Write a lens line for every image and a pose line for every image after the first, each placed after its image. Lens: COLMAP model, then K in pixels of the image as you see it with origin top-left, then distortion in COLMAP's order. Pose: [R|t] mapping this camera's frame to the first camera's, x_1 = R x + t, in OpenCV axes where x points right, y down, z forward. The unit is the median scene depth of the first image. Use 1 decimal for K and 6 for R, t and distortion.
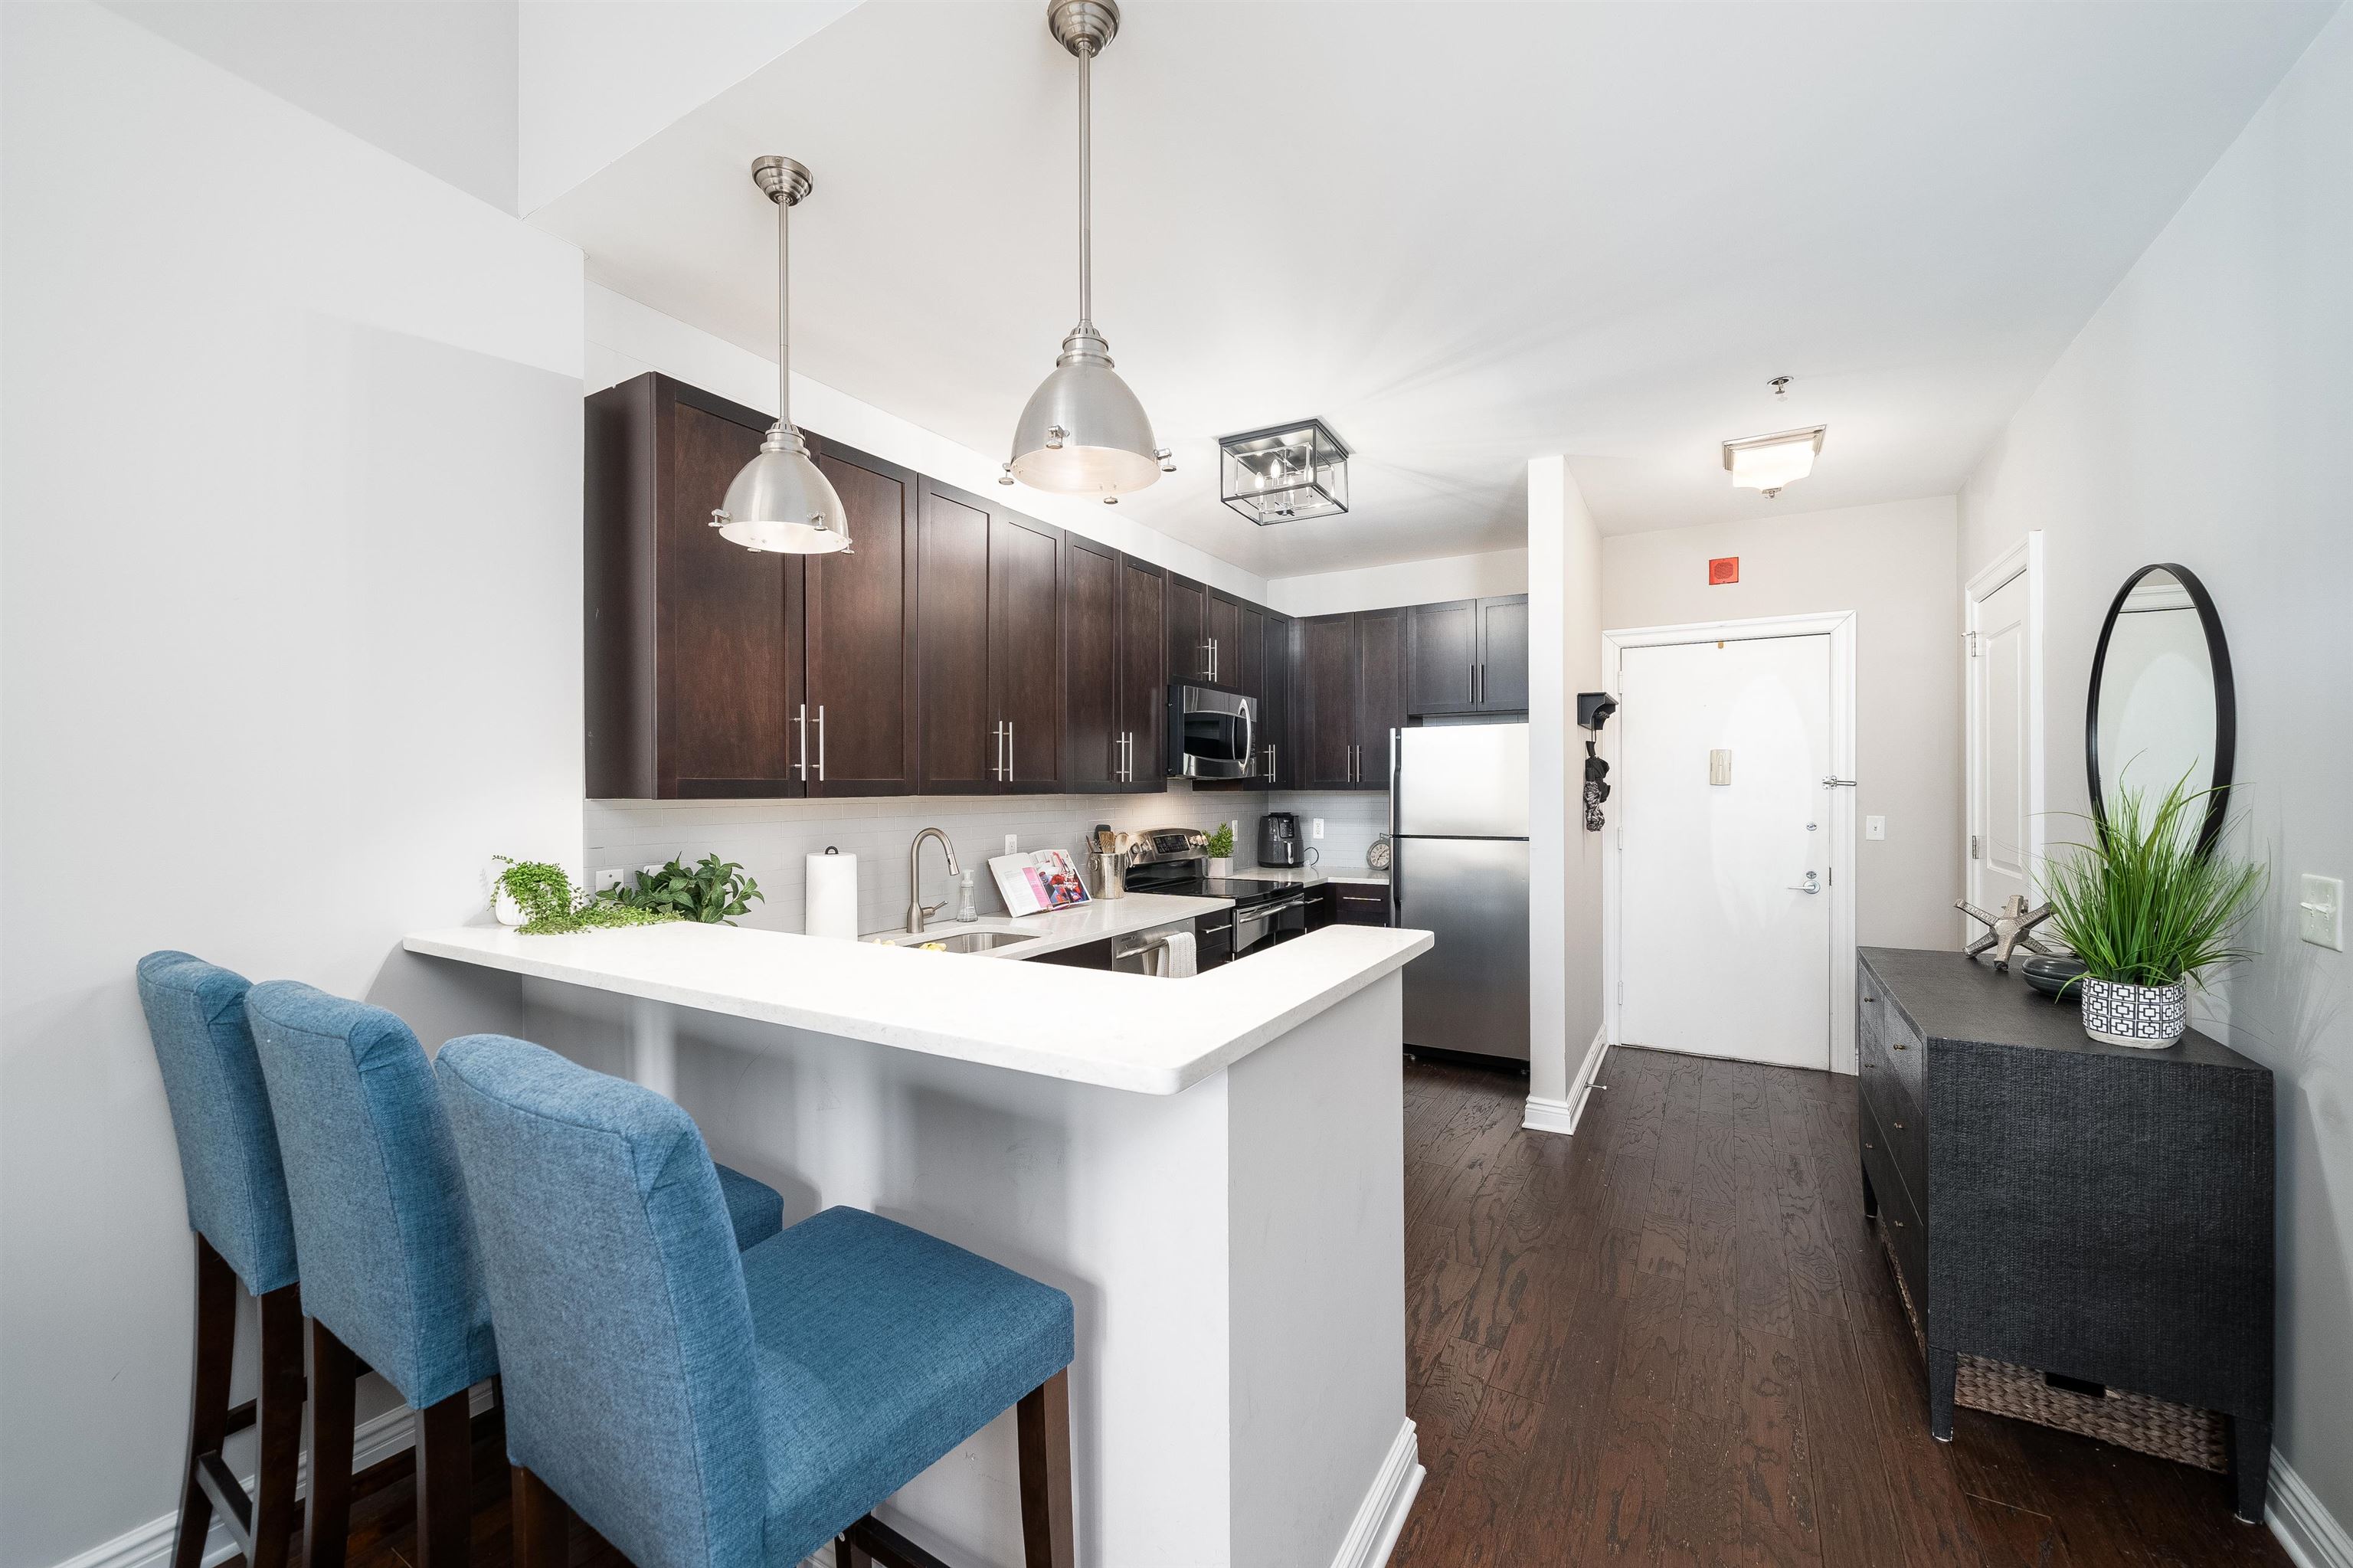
lens RADIAL K [[927.6, 0, 1178.7], [0, 927.6, 793.0], [0, 0, 1]] dist [-0.004701, 0.001026]
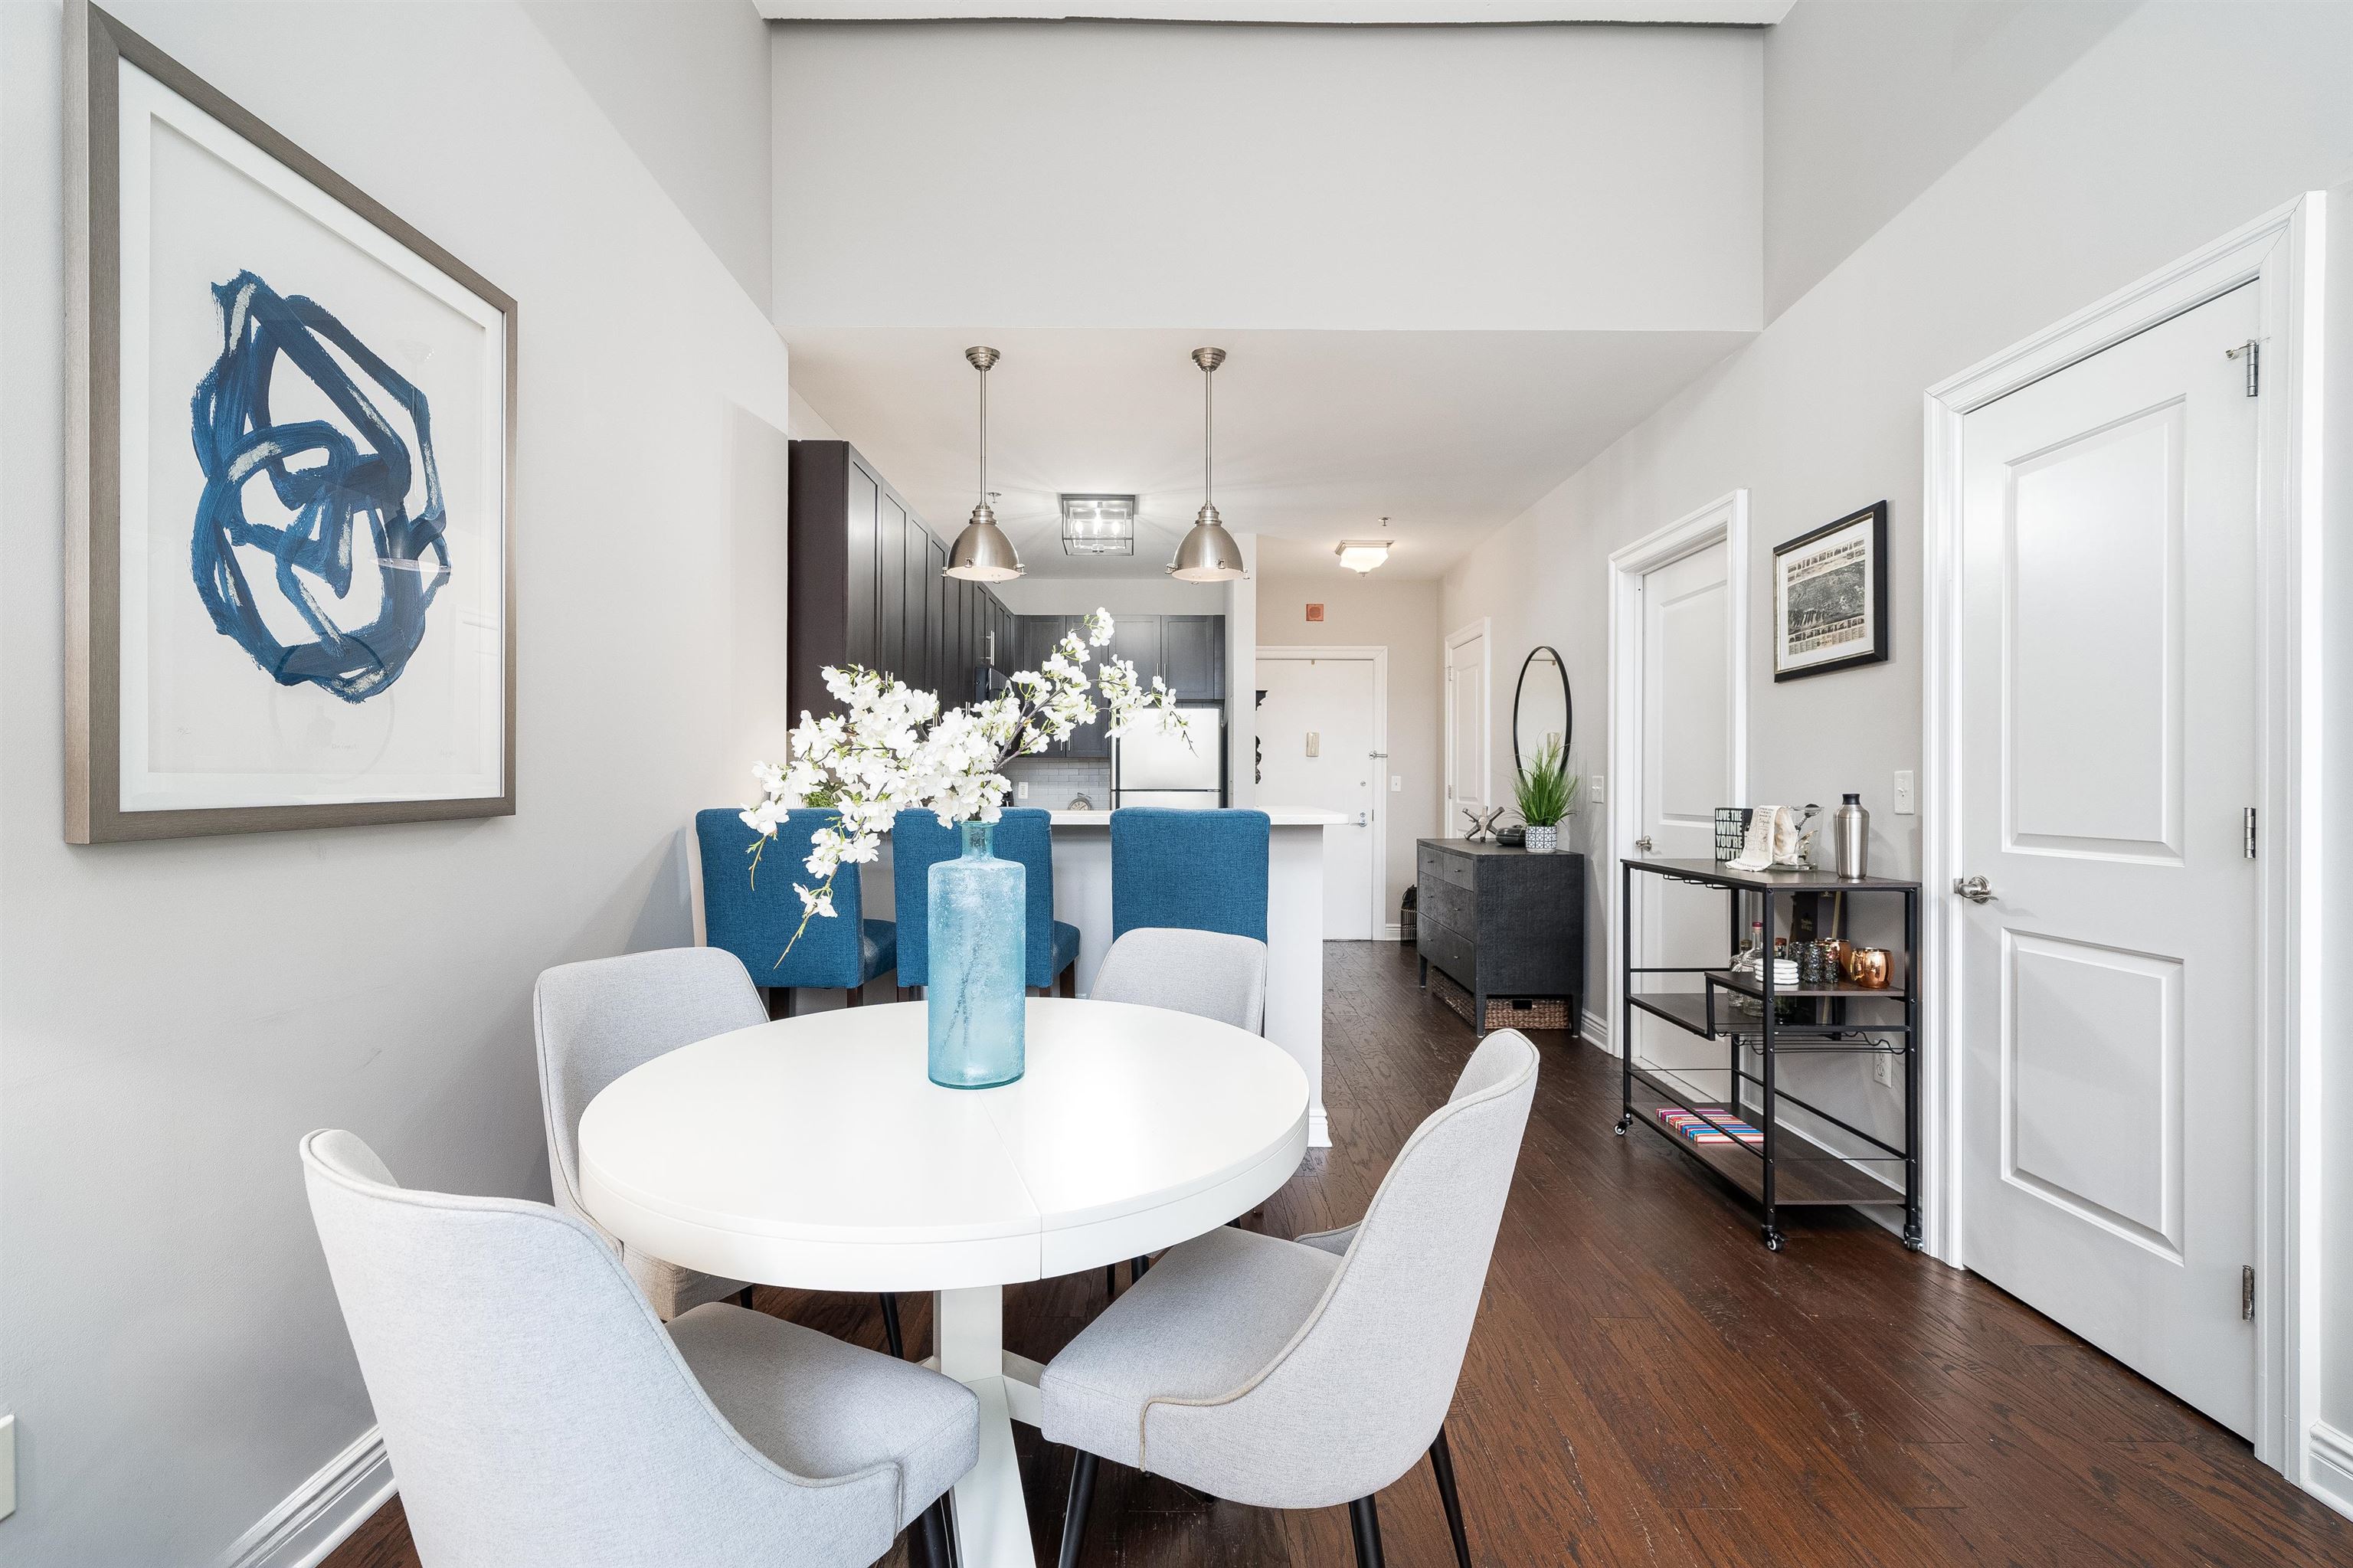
lens RADIAL K [[1028.0, 0, 1172.4], [0, 1028.0, 794.0], [0, 0, 1]] dist [-0.000455, 0.000520]
pose [[0.863465, 0.000655, 0.504408, -0.554806], [-0.002847, 0.999990, 0.003575, 0.058434], [-0.504401, -0.004523, 0.863458, -0.395235]]
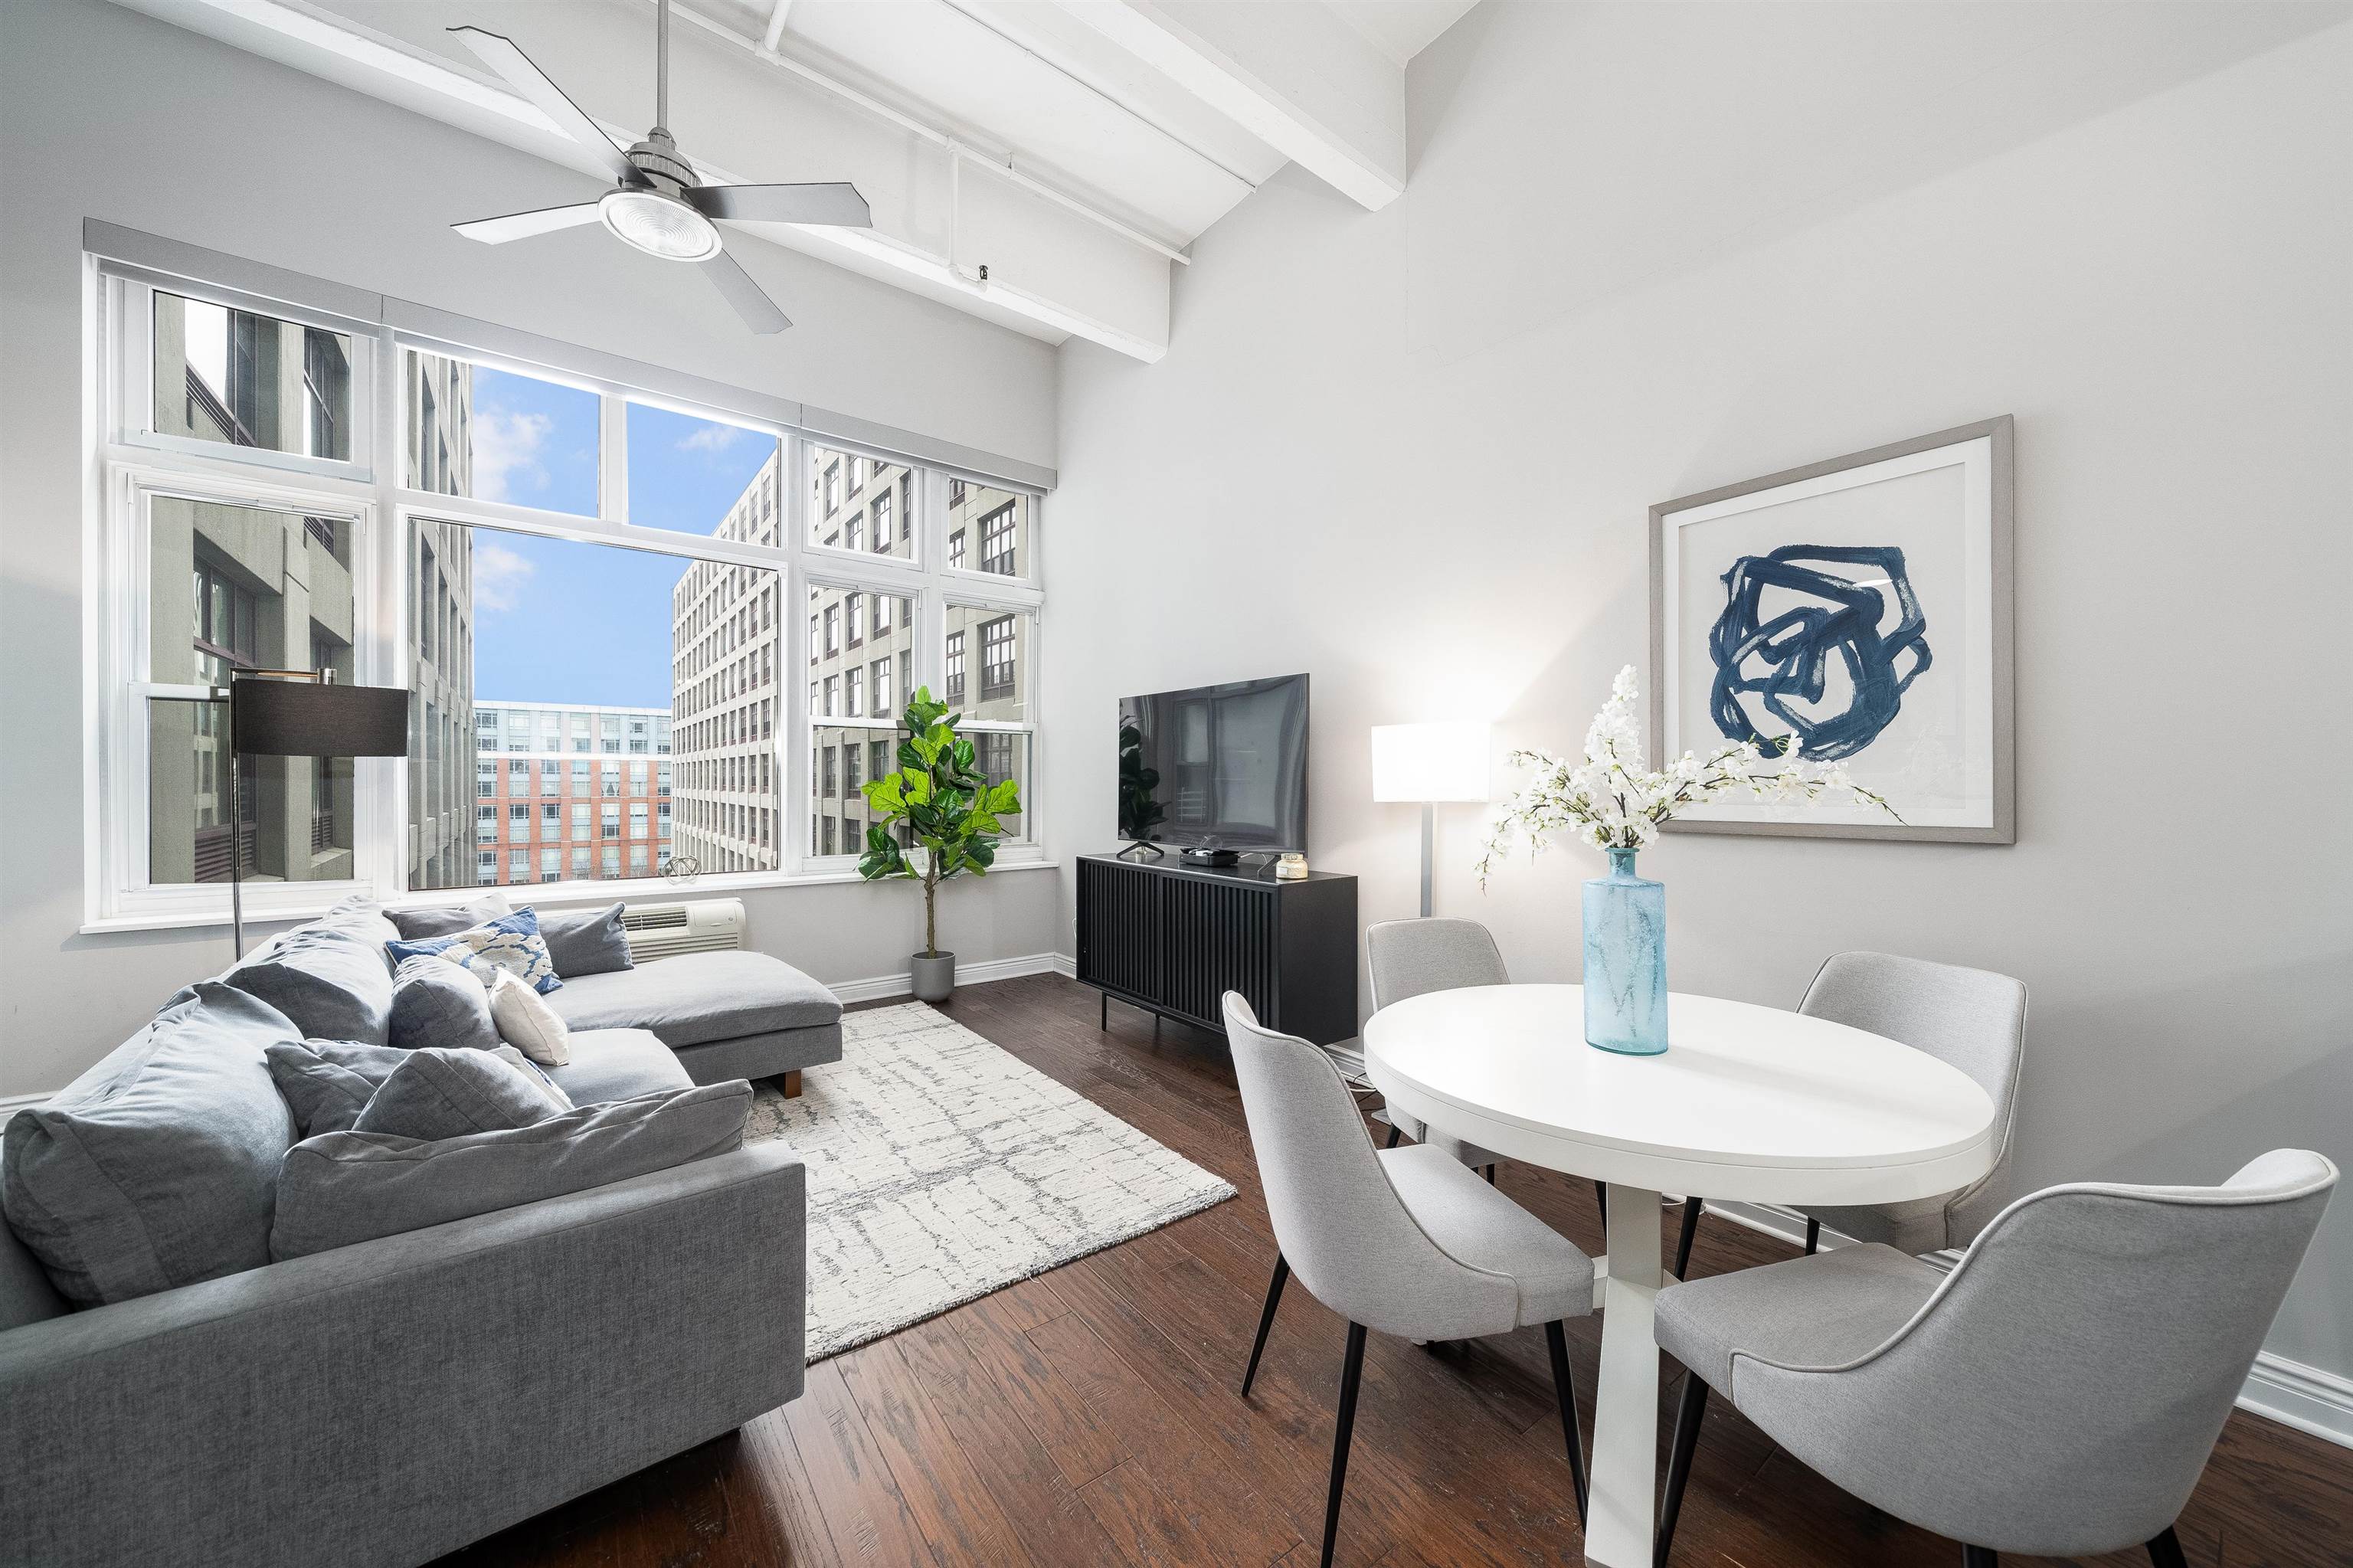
lens RADIAL K [[829.1, 0, 1175.8], [0, 829.1, 791.0], [0, 0, 1]] dist [-0.006161, -0.000133]
pose [[-0.369542, 0.015347, -0.929087, 0.086892], [-0.006431, 0.999797, 0.019073, 0.033046], [0.929192, 0.013023, -0.369369, -0.051356]]
